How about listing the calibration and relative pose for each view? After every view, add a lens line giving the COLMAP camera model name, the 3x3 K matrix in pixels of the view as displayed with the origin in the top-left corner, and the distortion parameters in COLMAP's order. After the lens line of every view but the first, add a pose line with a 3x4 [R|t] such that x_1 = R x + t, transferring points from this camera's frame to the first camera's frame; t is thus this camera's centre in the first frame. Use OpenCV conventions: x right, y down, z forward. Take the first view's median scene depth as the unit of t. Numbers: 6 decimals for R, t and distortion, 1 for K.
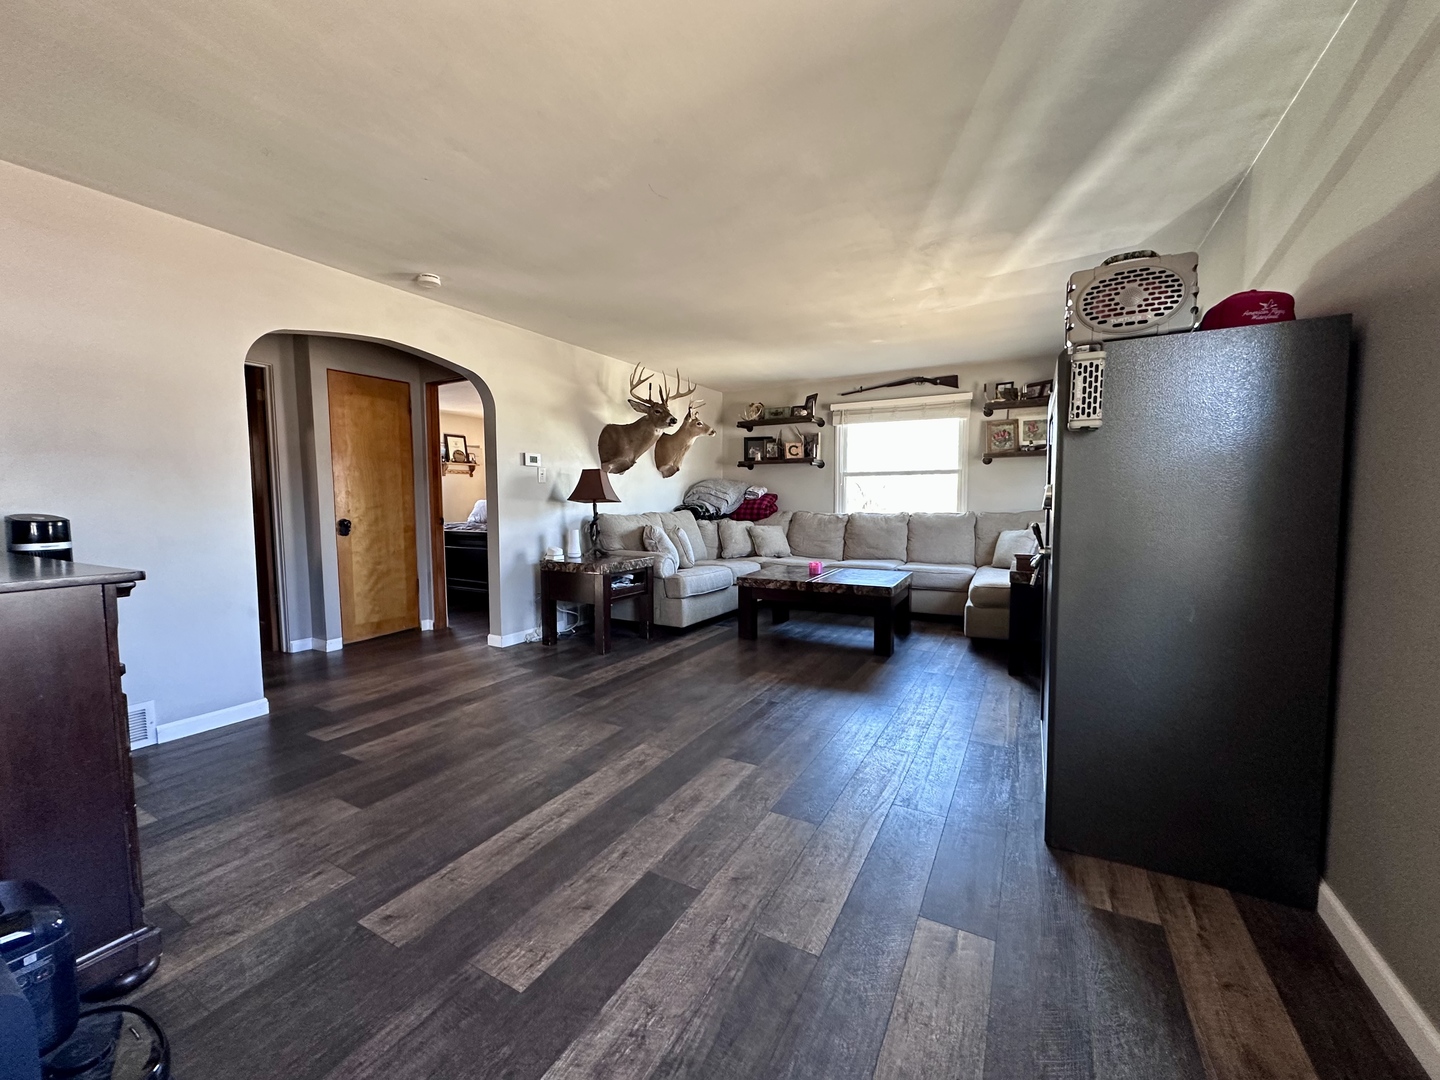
lens RADIAL K [[574.2, 0, 716.4], [0, 574.2, 541.0], [0, 0, 1]] dist [-0.003400, 0.000337]
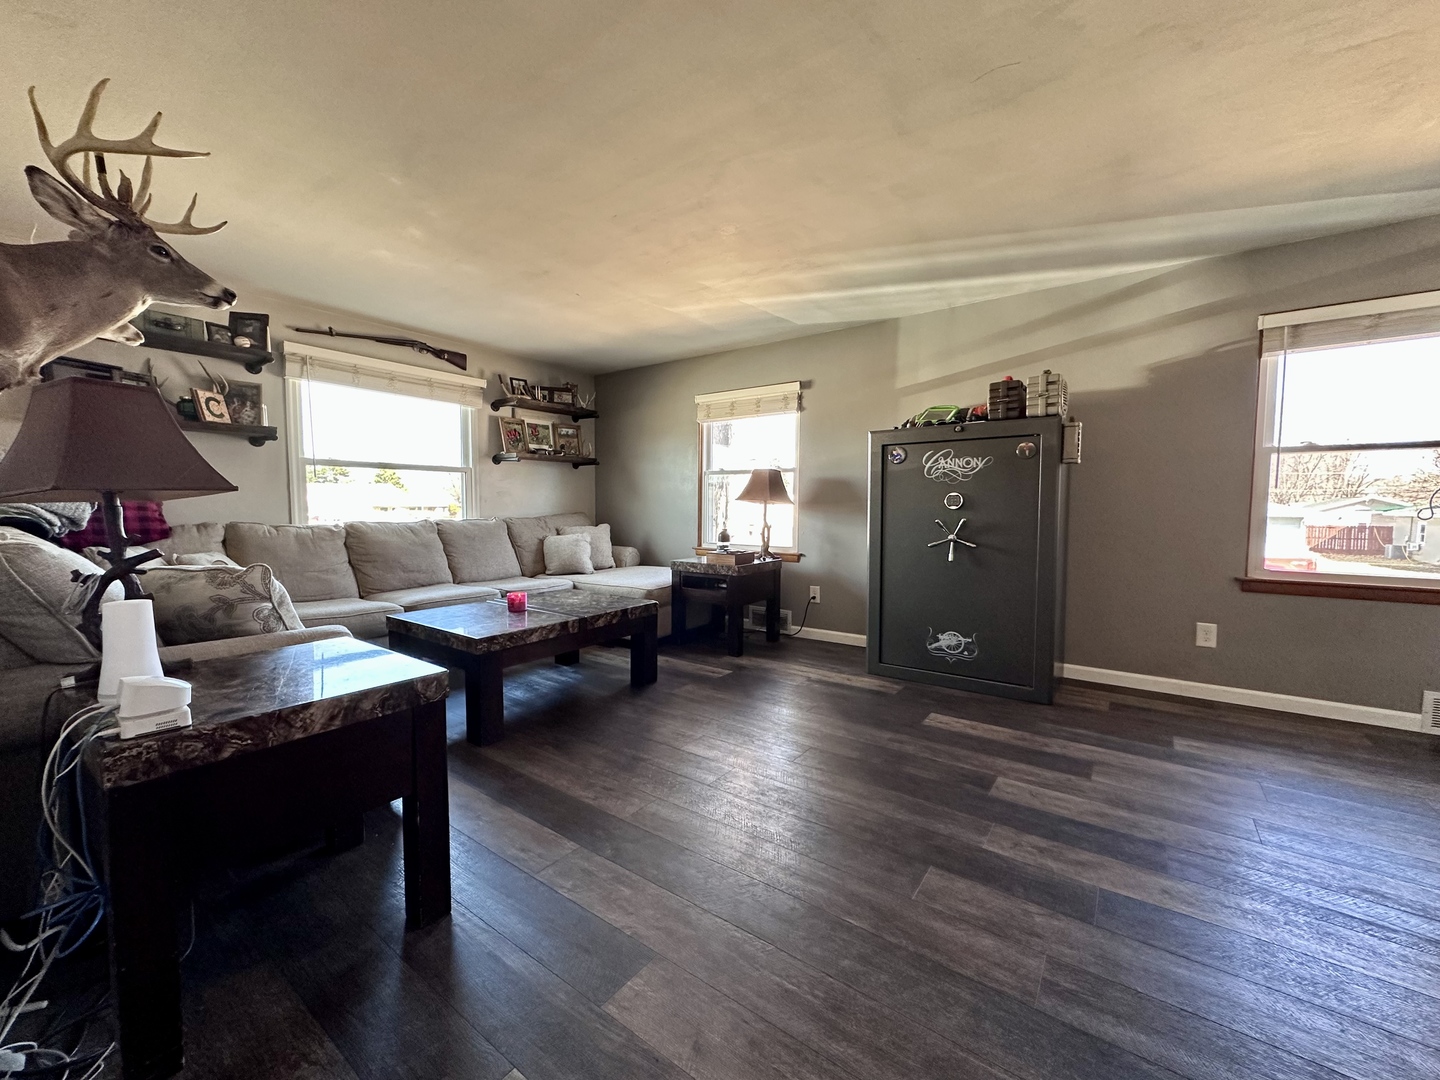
lens RADIAL K [[574.2, 0, 716.4], [0, 574.2, 541.0], [0, 0, 1]] dist [-0.003400, 0.000337]
pose [[0.117812, -0.055610, 0.991478, -0.511748], [0.069357, 0.996453, 0.047648, -0.044366], [-0.990611, 0.063152, 0.121251, 0.744624]]
